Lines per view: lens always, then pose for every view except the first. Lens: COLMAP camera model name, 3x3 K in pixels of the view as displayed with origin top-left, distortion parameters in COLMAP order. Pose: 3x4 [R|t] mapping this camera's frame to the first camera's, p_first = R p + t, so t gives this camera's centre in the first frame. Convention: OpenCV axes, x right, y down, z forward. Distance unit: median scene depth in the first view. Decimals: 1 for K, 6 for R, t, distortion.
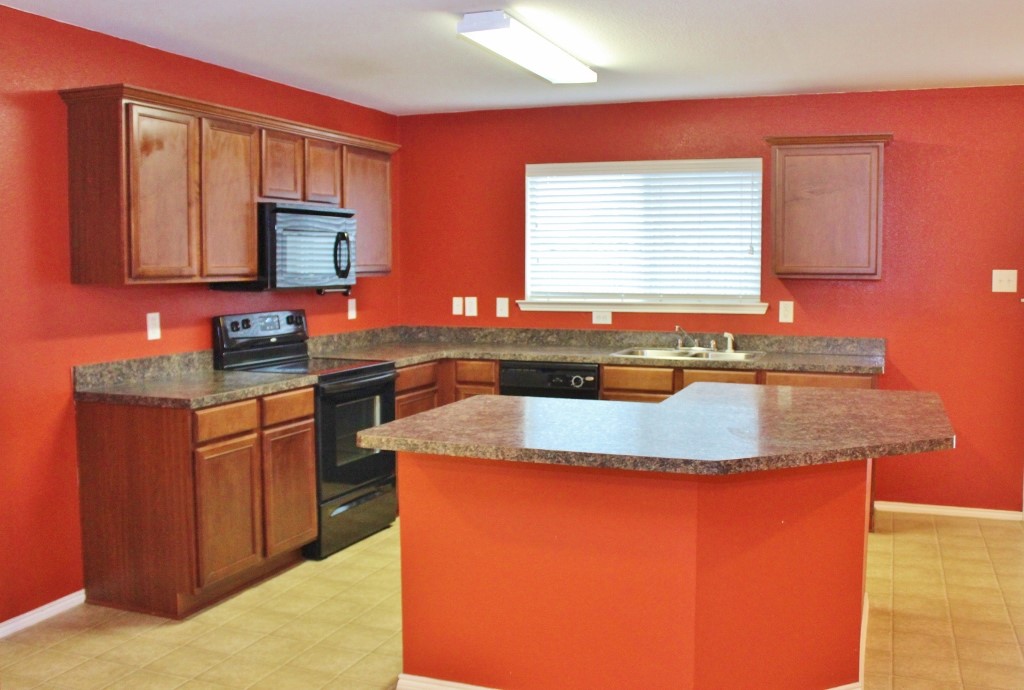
lens RADIAL K [[1009.0, 0, 512.0], [0, 1009.0, 345.0], [0, 0, 1]] dist [-0.139011, 0.179948]
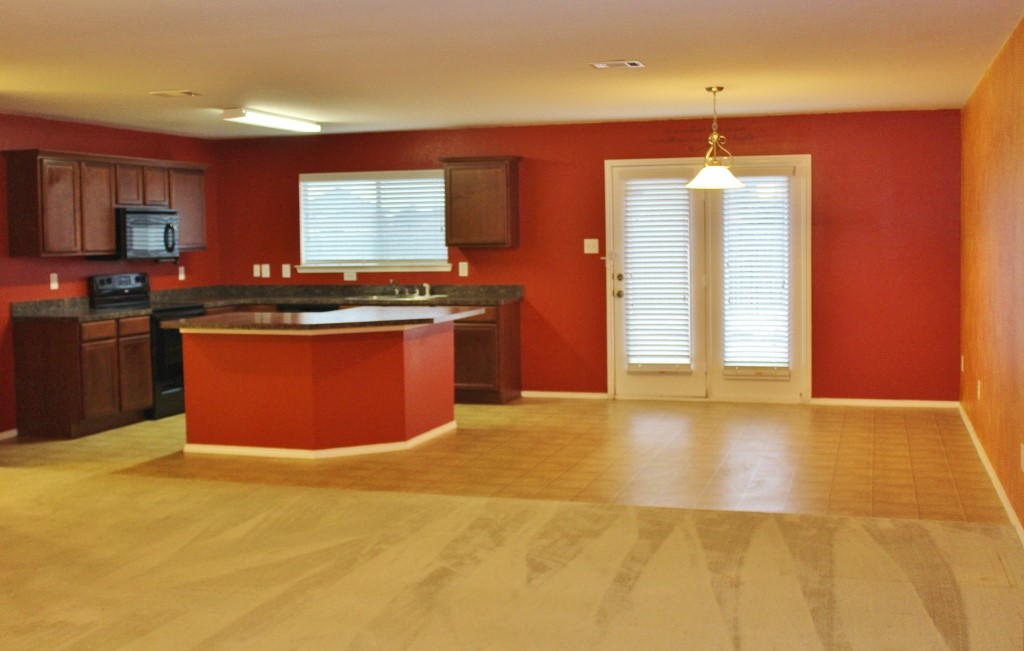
lens RADIAL K [[1192.9, 0, 481.6], [0, 1192.9, 298.8], [0, 0, 1]] dist [-0.024721, -0.006204]
pose [[0.999036, -0.018381, 0.039877, 0.255794], [0.019517, 0.999409, -0.028300, 0.072638], [-0.039334, 0.029051, 0.998804, -0.934589]]
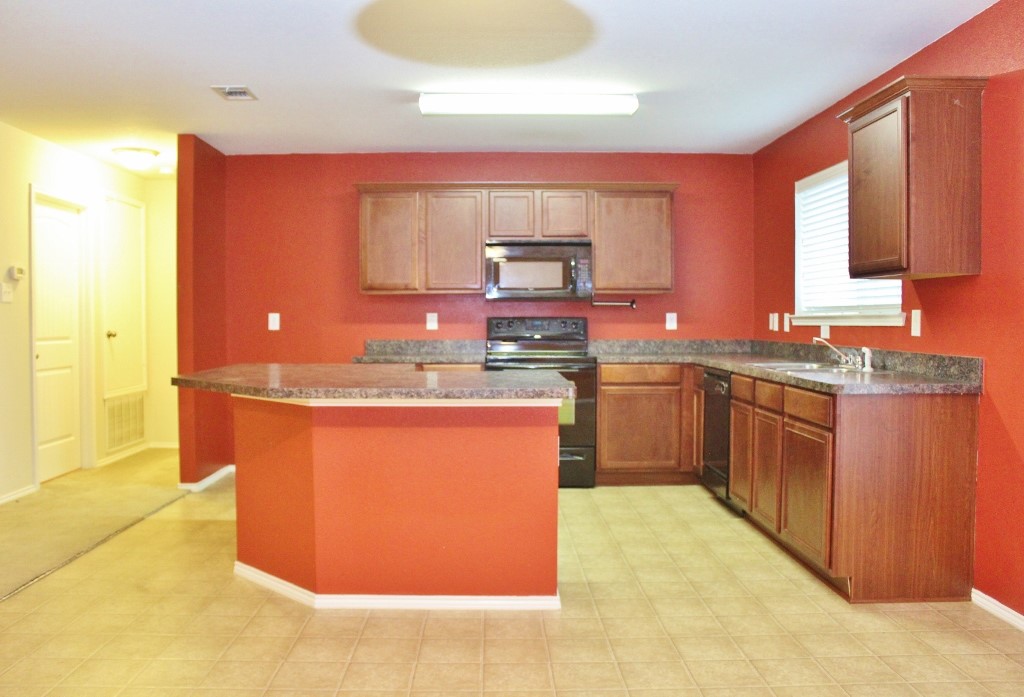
lens RADIAL K [[870.5, 0, 486.3], [0, 870.5, 348.8], [0, 0, 1]] dist [-0.143648, 0.101416]
pose [[0.357348, 0.031438, -0.933442, 0.873445], [-0.075311, 0.997149, 0.004753, 0.011118], [0.930930, 0.068600, 0.358697, 0.495433]]
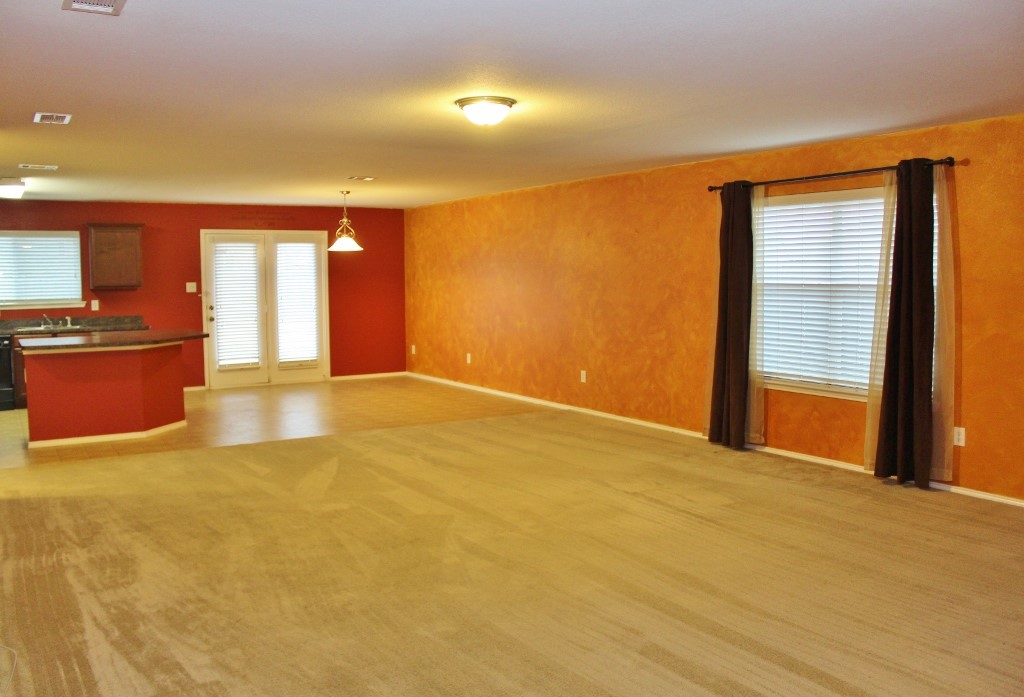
lens RADIAL K [[870.5, 0, 486.3], [0, 870.5, 348.8], [0, 0, 1]] dist [-0.143648, 0.101416]
pose [[0.628171, -0.072592, 0.774682, -0.663729], [0.074130, 0.996693, 0.033285, 0.066583], [-0.774536, 0.036518, 0.631475, -0.842505]]
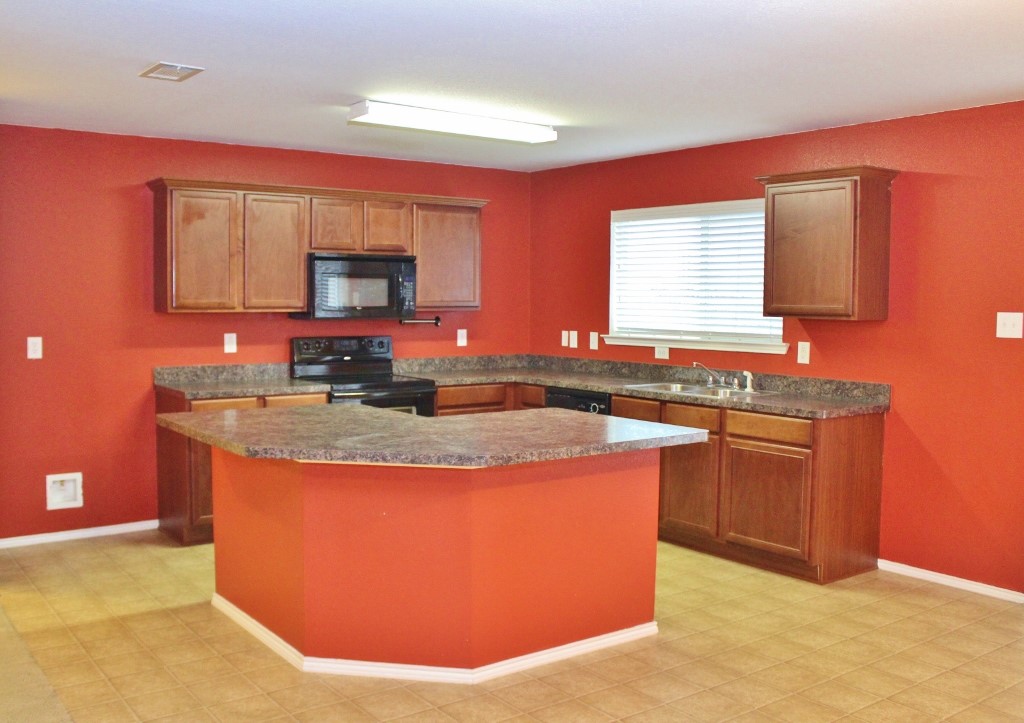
lens RADIAL K [[987.7, 0, 479.8], [0, 987.7, 363.1], [0, 0, 1]] dist [-0.107976, 0.017659]
pose [[0.834848, 0.042210, -0.548860, 0.598030], [-0.051625, 0.998665, -0.001722, -0.005652], [0.548055, 0.029773, 0.835912, 0.034192]]
